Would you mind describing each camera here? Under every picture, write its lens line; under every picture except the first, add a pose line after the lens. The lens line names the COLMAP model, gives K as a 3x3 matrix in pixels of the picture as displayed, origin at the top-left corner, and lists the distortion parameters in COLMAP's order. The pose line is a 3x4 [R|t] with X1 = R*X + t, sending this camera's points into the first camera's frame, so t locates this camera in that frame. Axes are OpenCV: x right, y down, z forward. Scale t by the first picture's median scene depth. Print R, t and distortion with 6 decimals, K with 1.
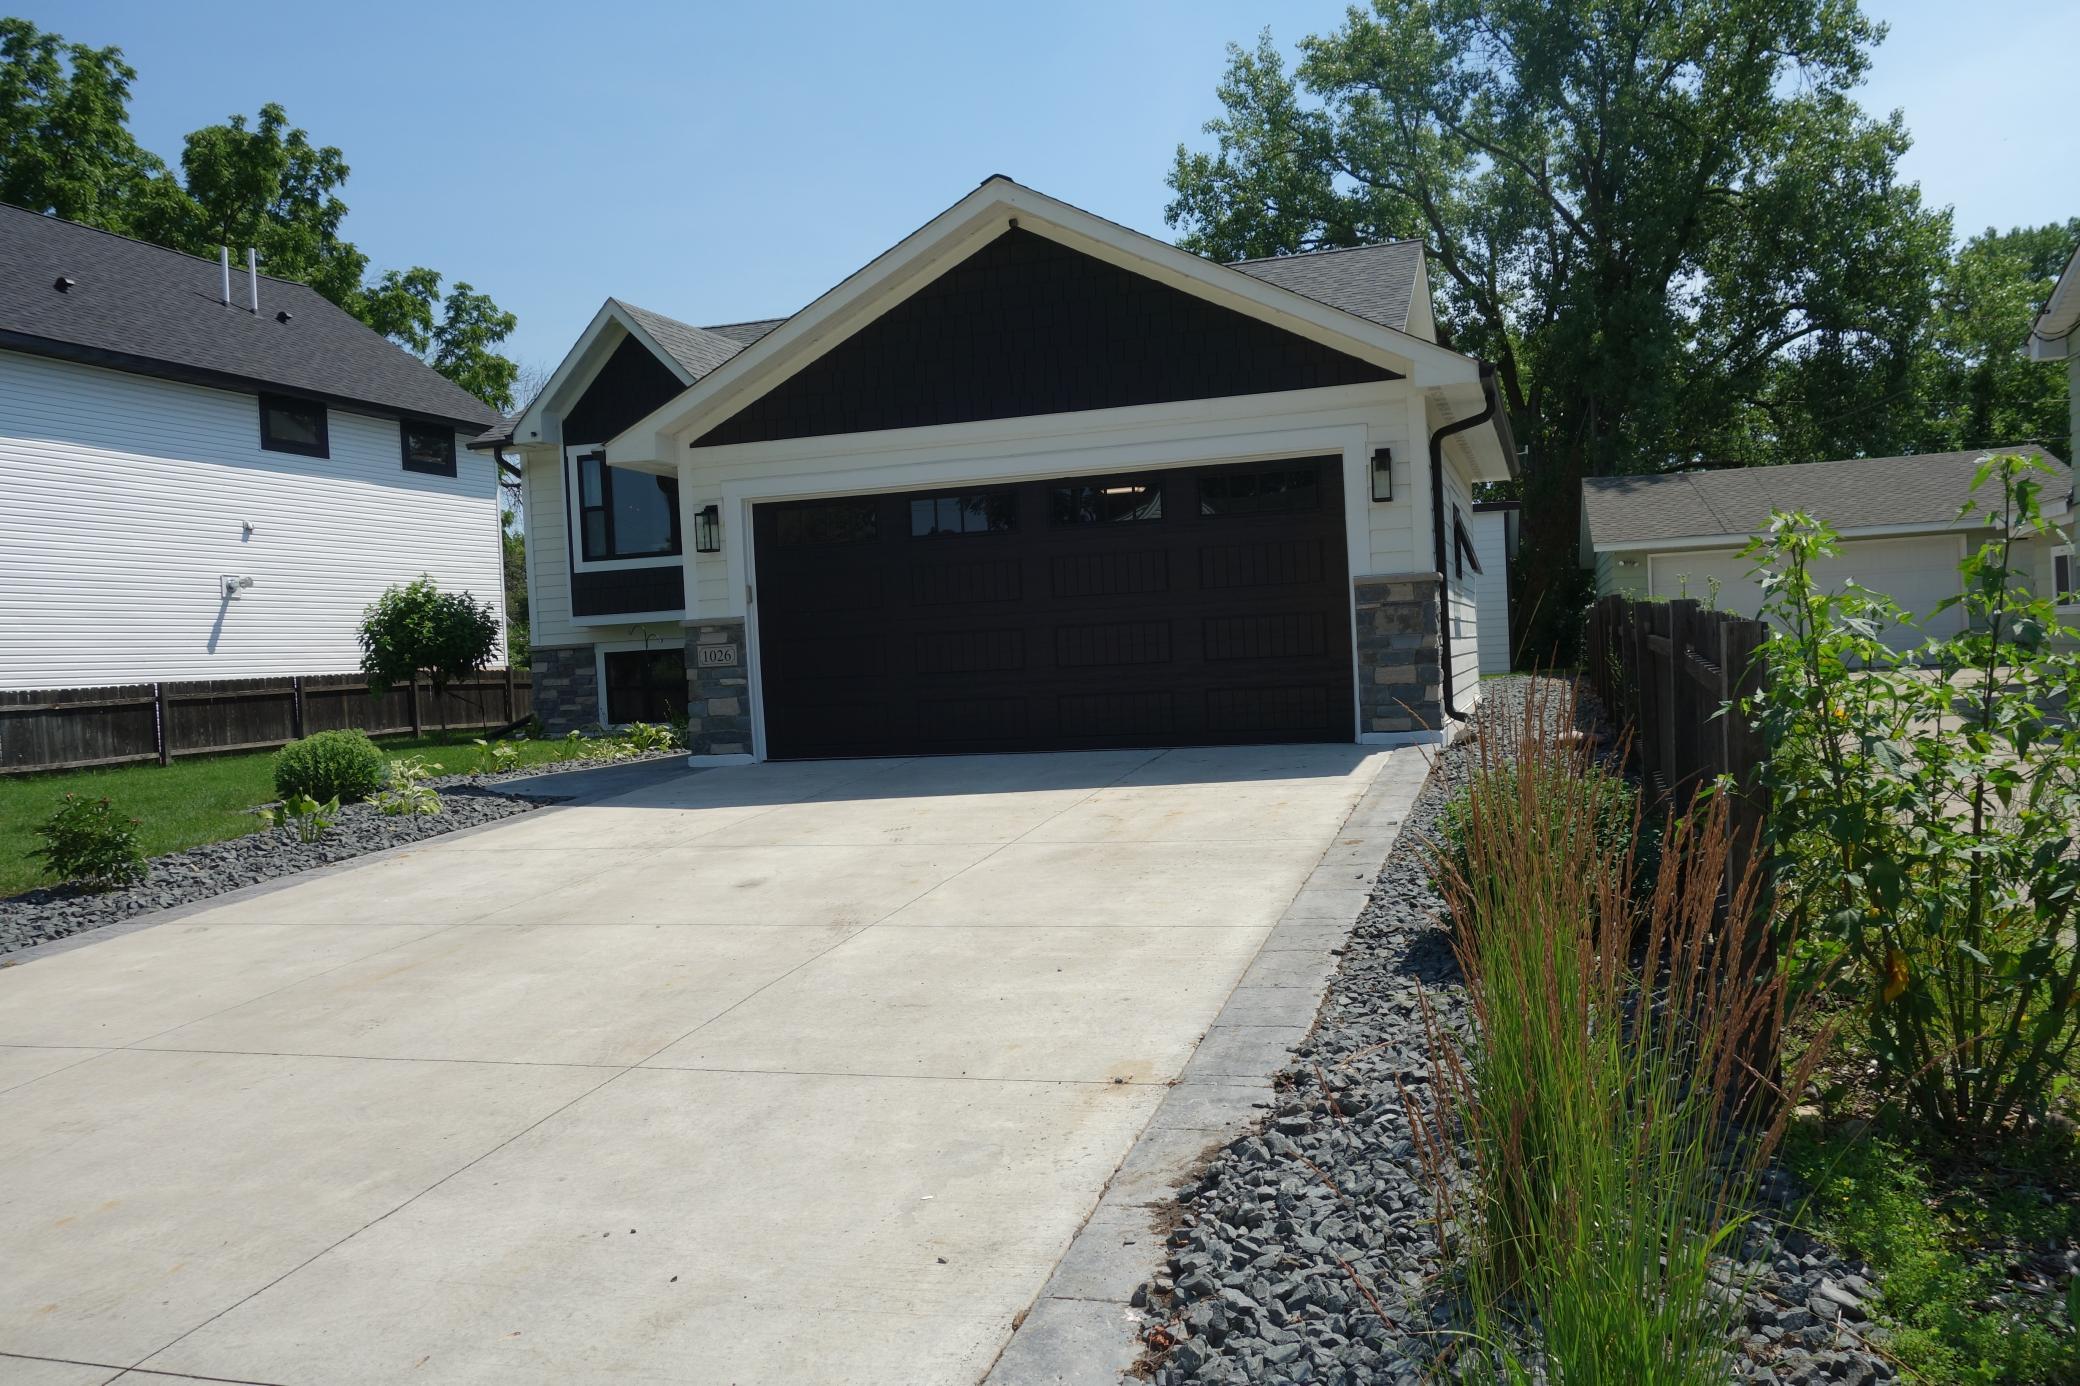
lens RADIAL K [[1652.8, 0, 1040.0], [0, 1652.8, 693.0], [0, 0, 1]] dist [0.011379, -0.012725]
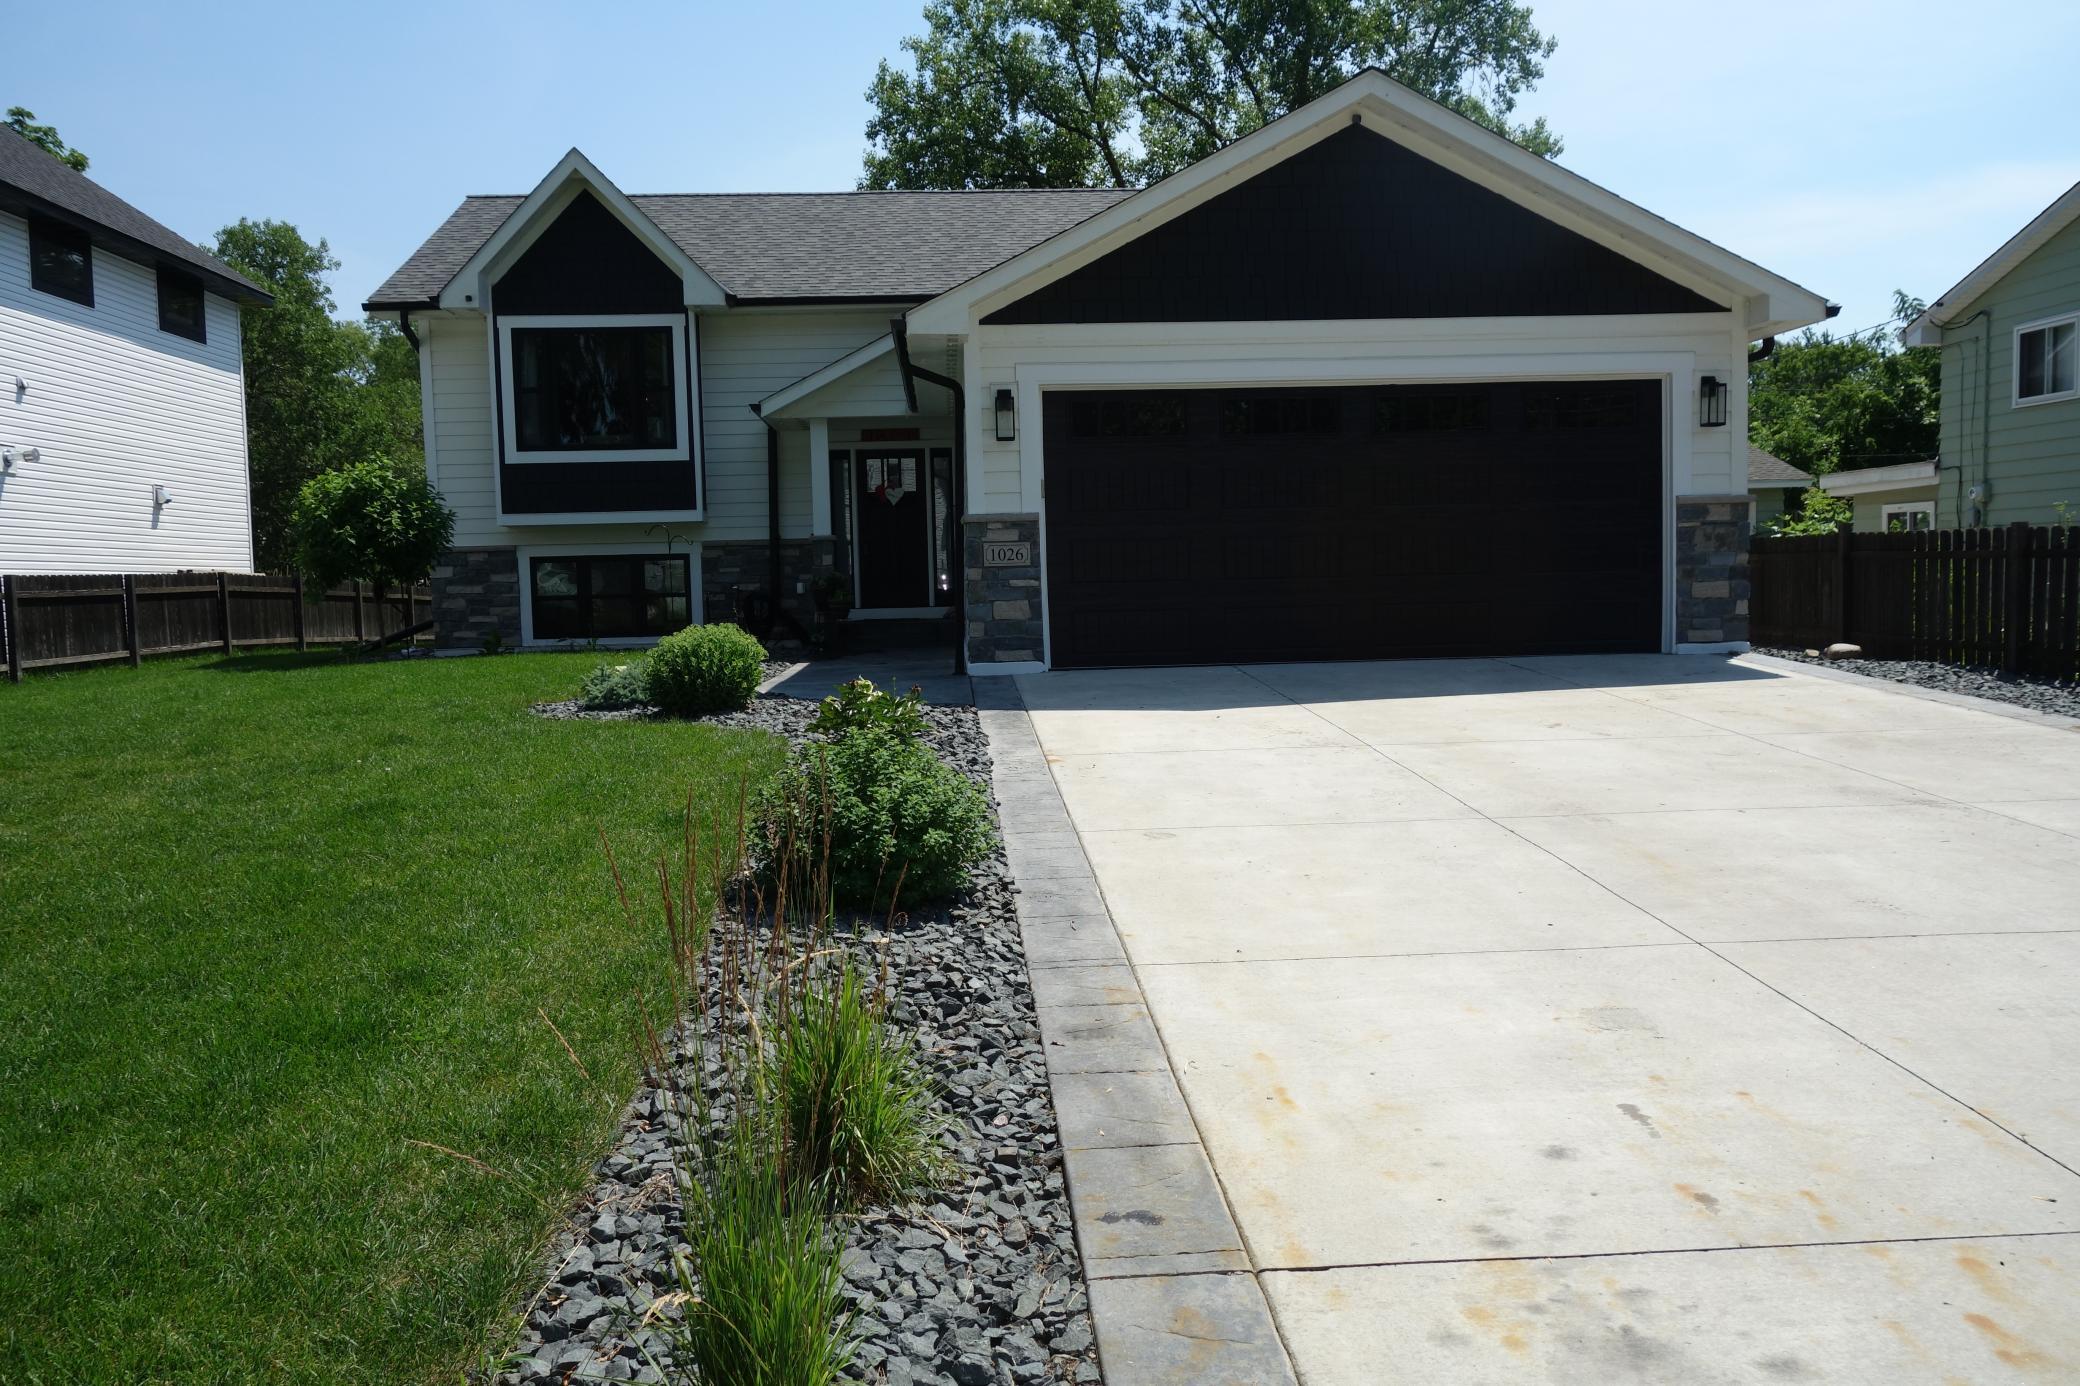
lens RADIAL K [[1646.4, 0, 1040.8], [0, 1646.4, 705.7], [0, 0, 1]] dist [-0.000674, 0.006965]
pose [[0.934058, -0.000740, 0.357119, -0.339118], [-0.014348, 0.999113, 0.039598, 0.016763], [-0.356832, -0.042110, 0.933219, 0.090354]]
